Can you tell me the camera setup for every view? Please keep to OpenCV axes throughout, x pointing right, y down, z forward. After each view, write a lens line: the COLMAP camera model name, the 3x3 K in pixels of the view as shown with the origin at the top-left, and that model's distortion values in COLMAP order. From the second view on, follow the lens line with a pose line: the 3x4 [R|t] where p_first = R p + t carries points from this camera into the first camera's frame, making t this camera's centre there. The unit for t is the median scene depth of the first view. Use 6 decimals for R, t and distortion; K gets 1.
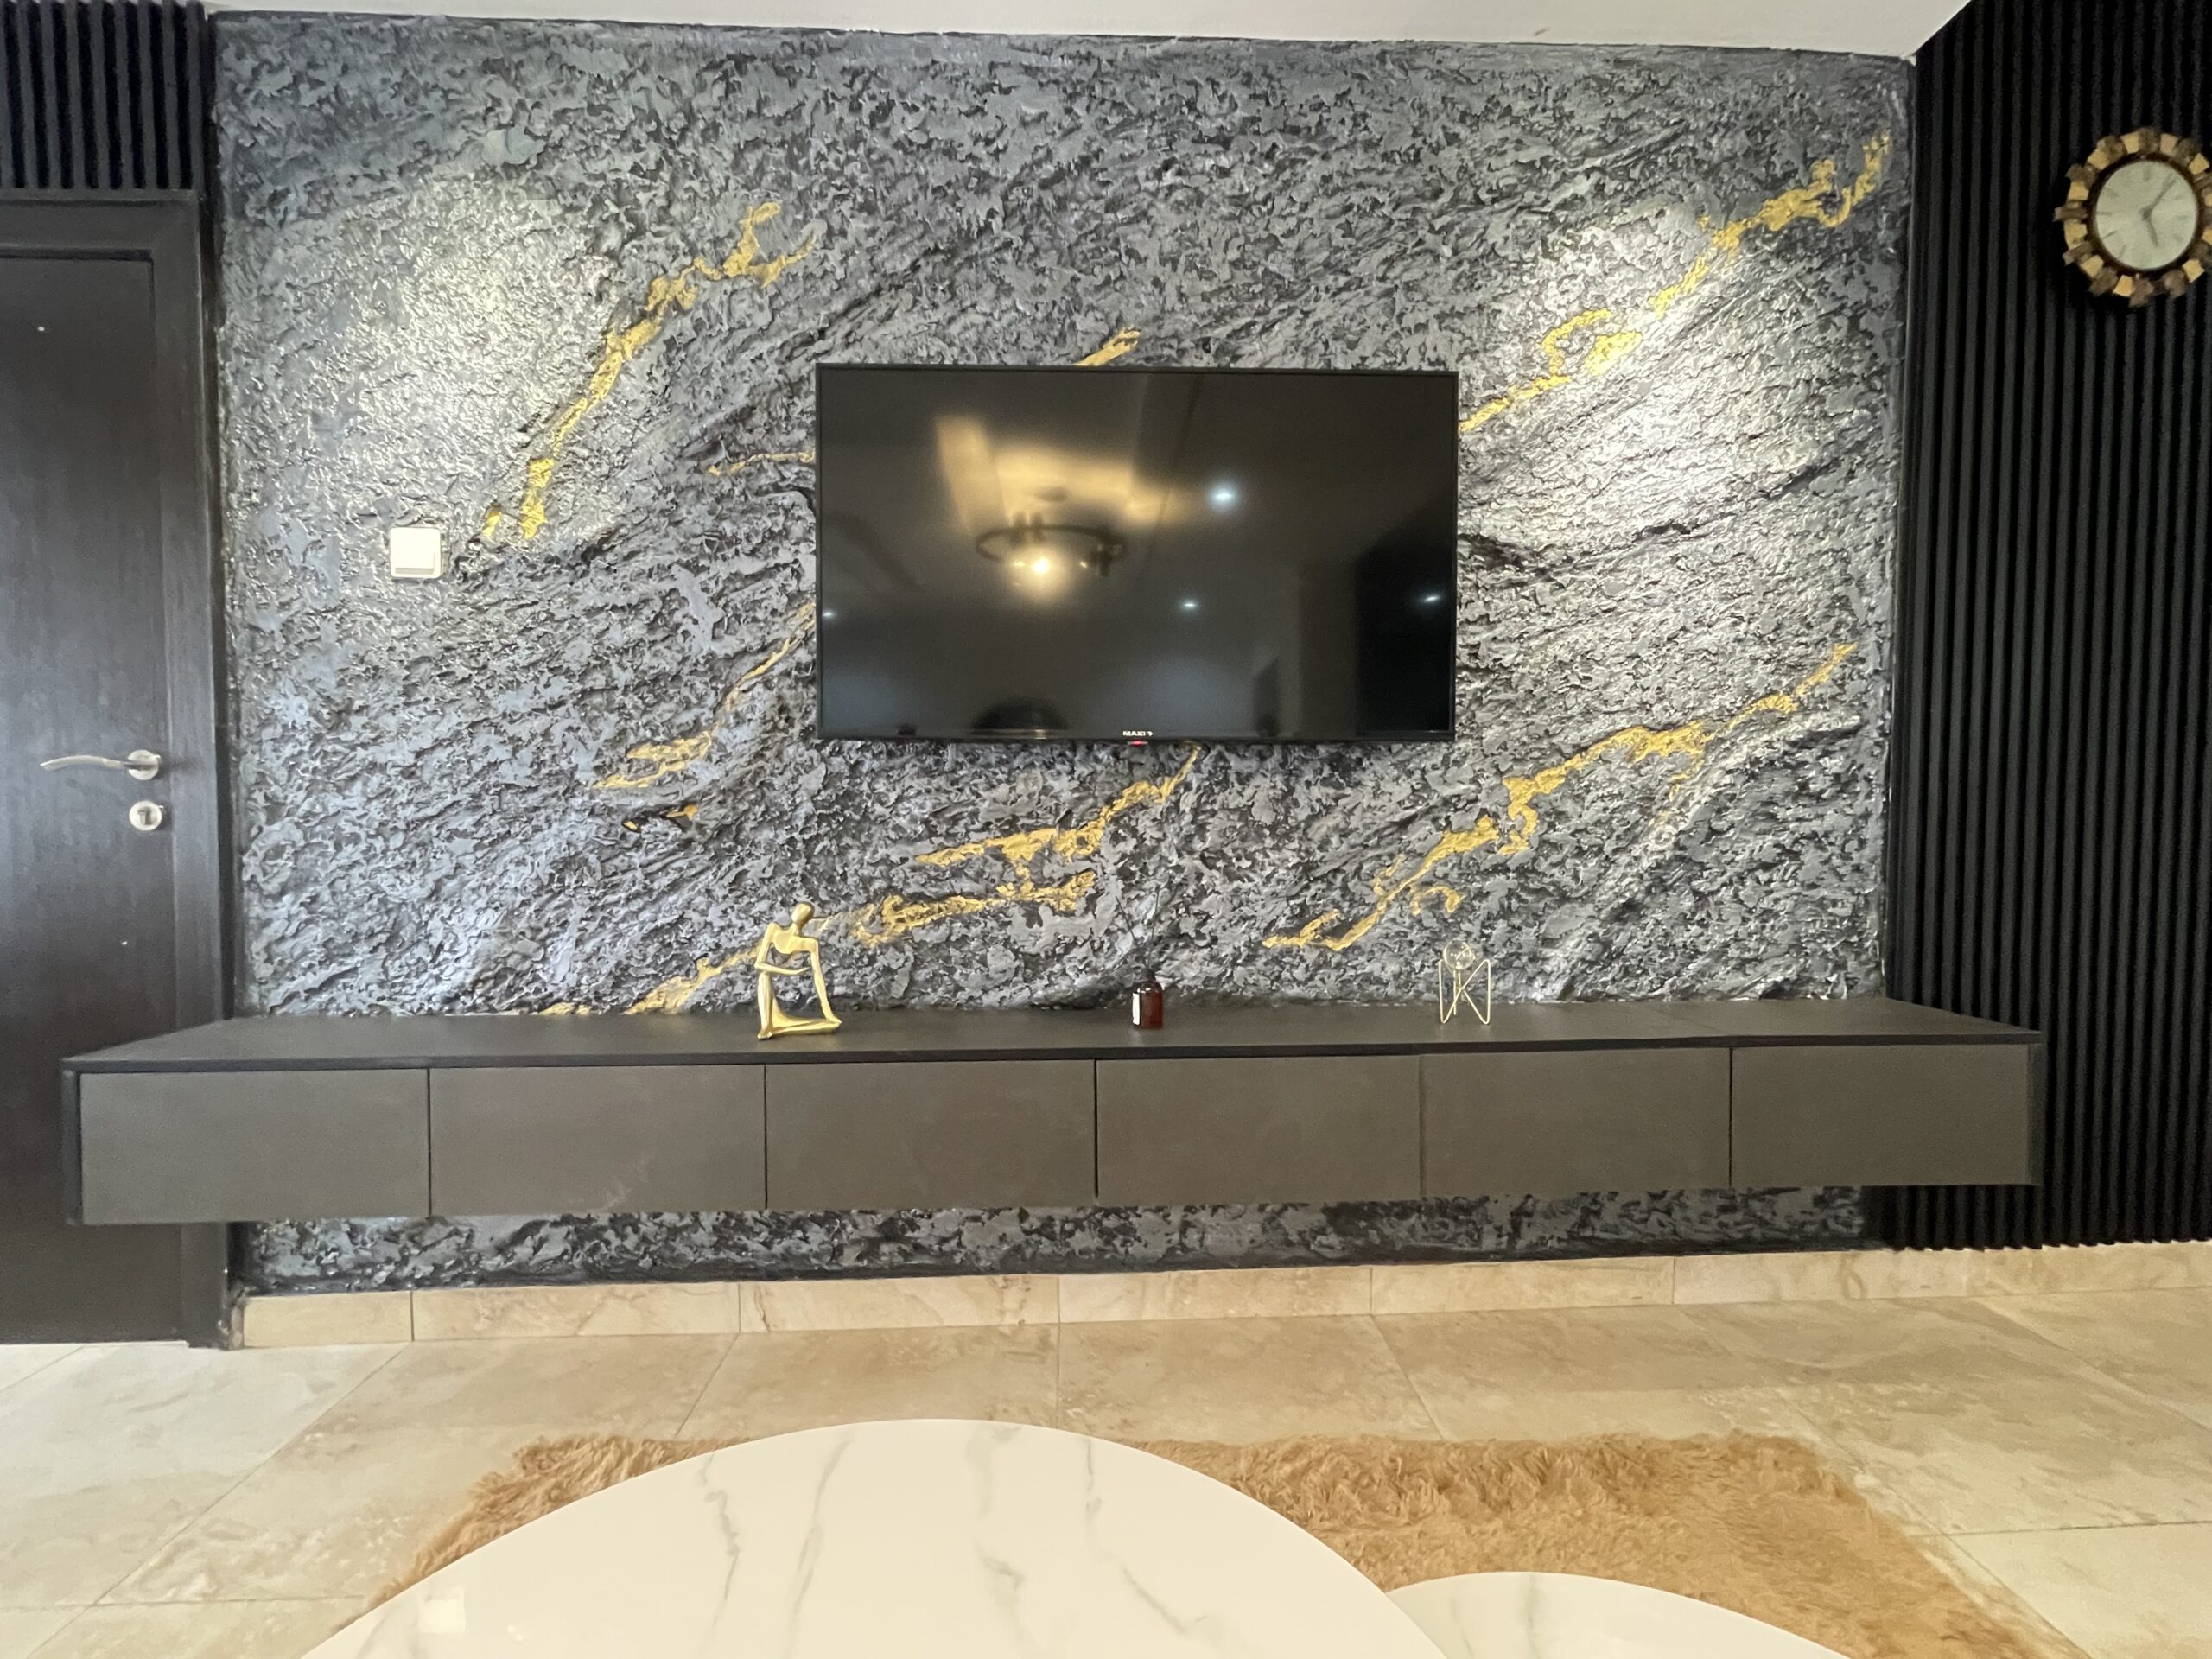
lens RADIAL K [[968.0, 0, 1108.2], [0, 968.0, 838.2], [0, 0, 1]] dist [-0.003428, -0.001012]
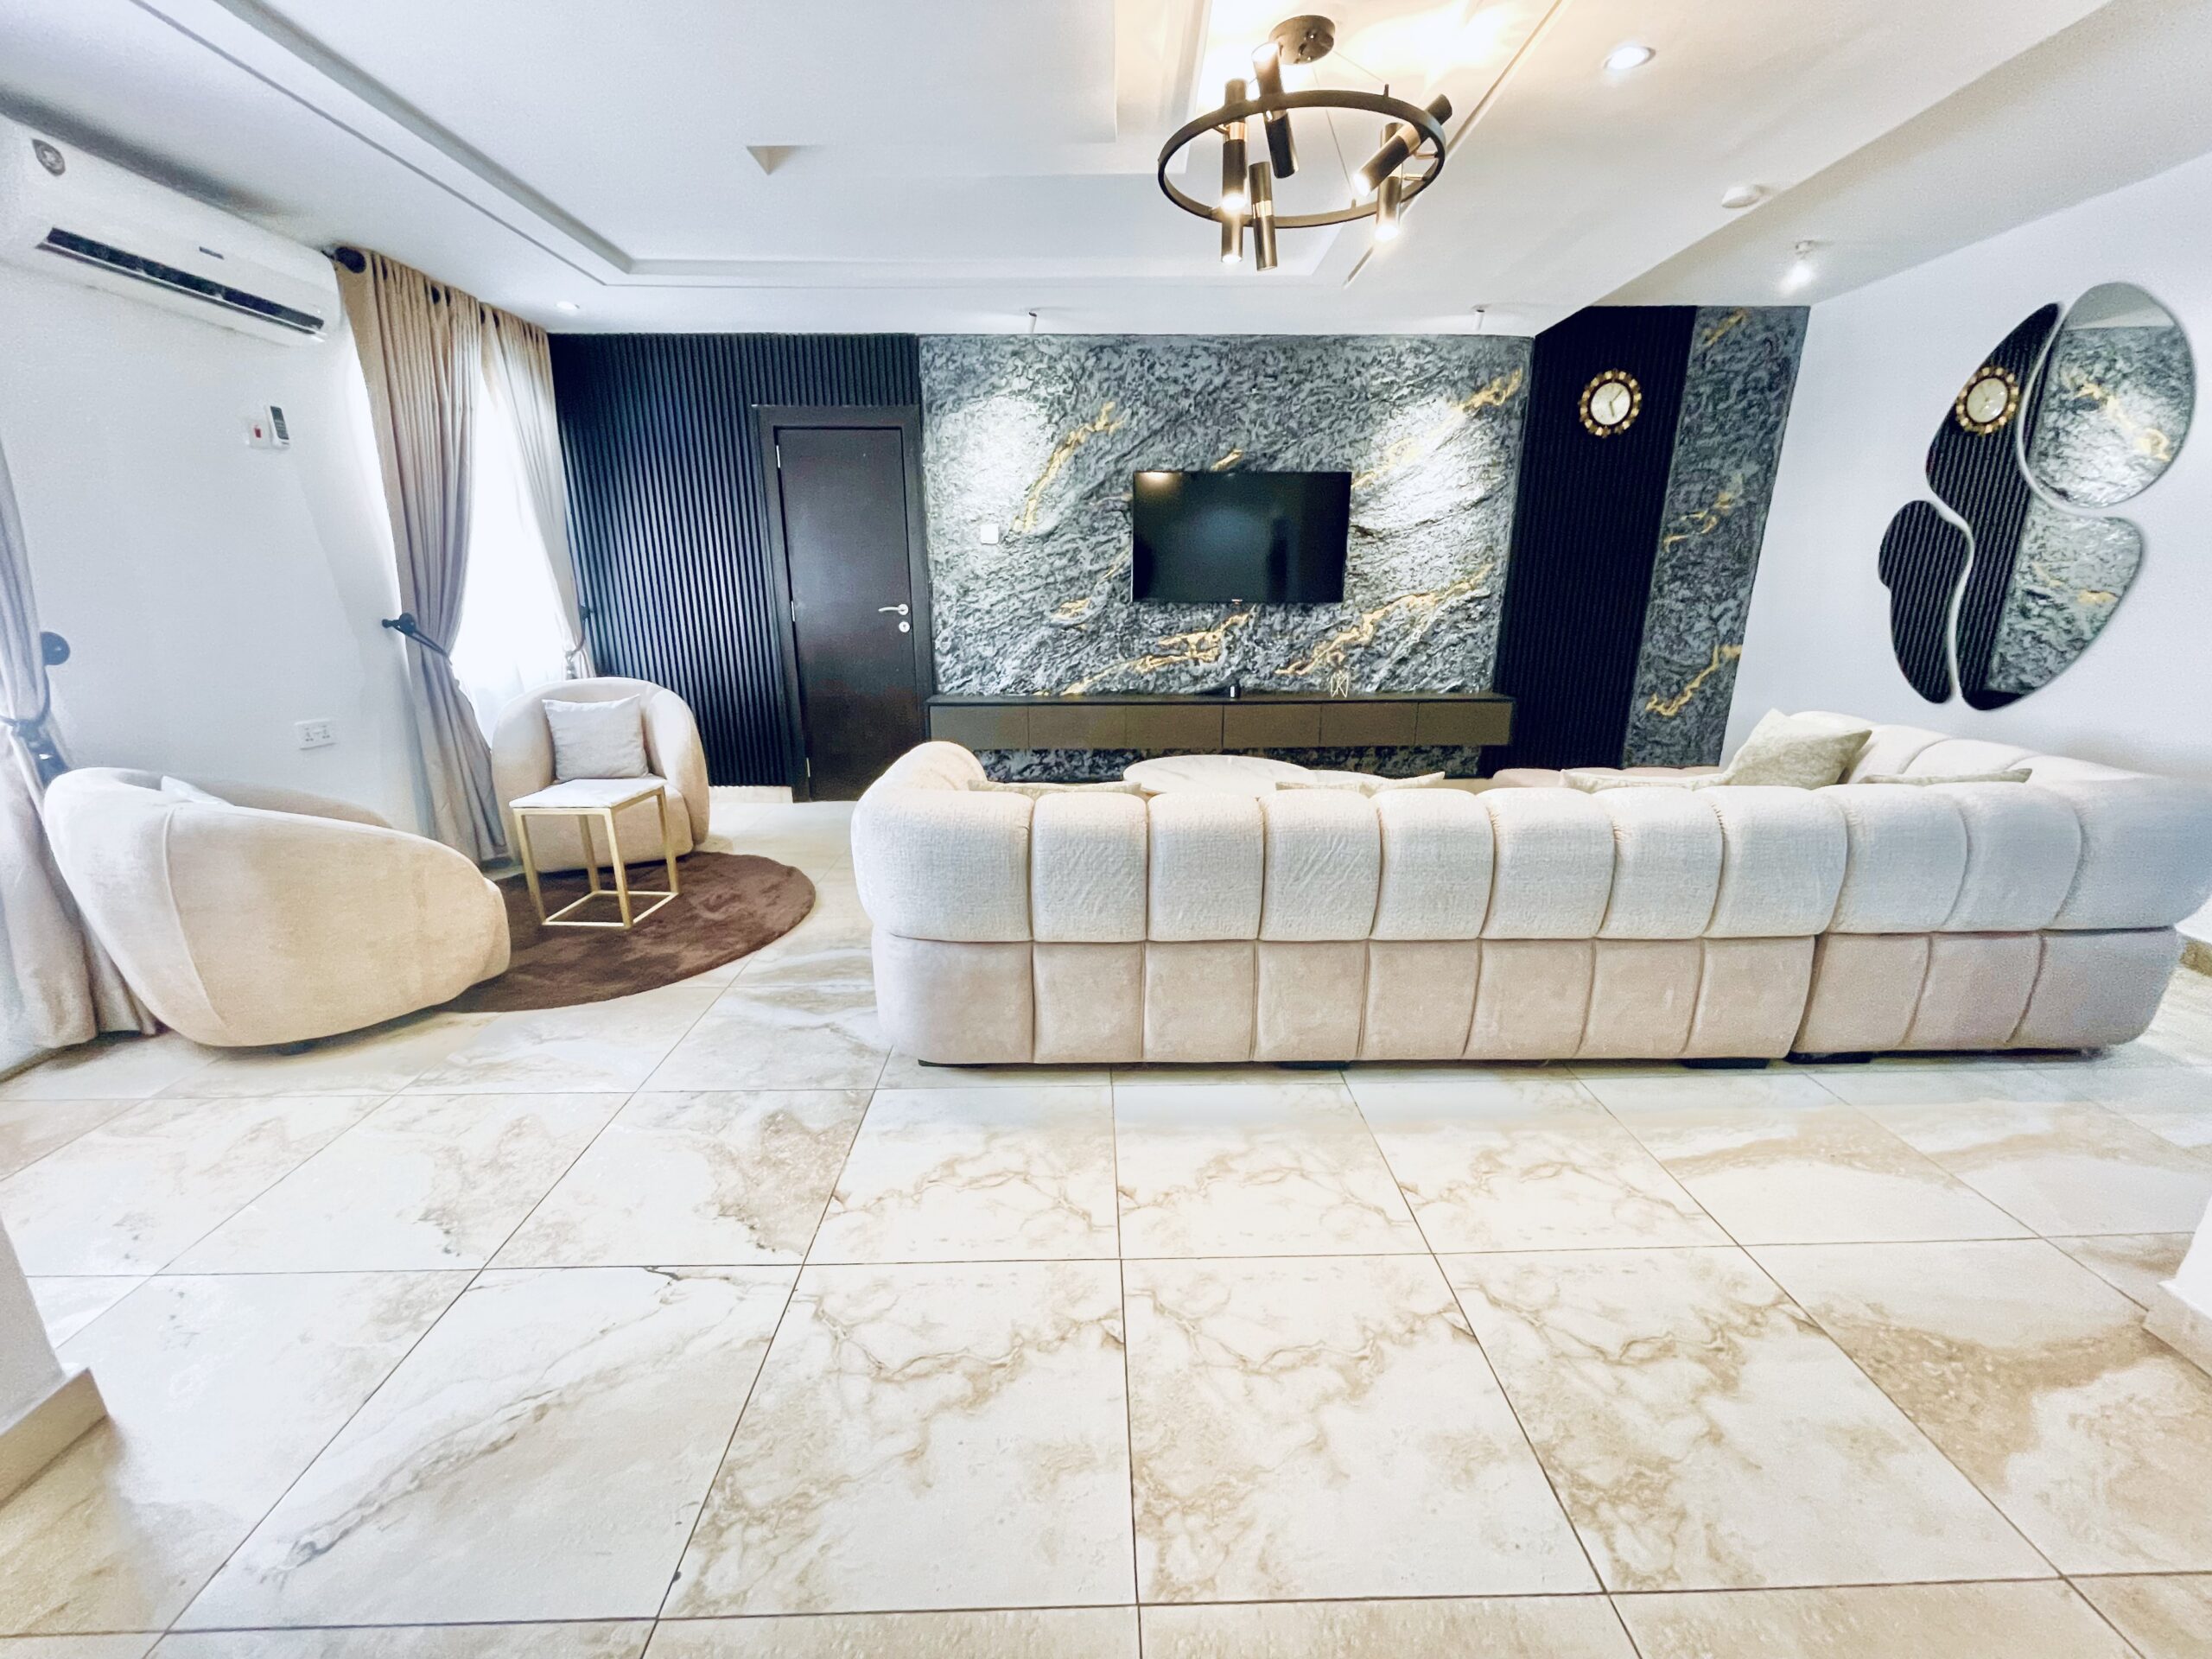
lens RADIAL K [[894.4, 0, 1105.4], [0, 894.4, 829.2], [0, 0, 1]] dist [0.015086, -0.000225]
pose [[0.999864, 0.005642, -0.015521, -0.315953], [-0.001872, 0.972492, 0.232930, -0.059991], [0.016409, -0.232869, 0.972370, -1.794620]]
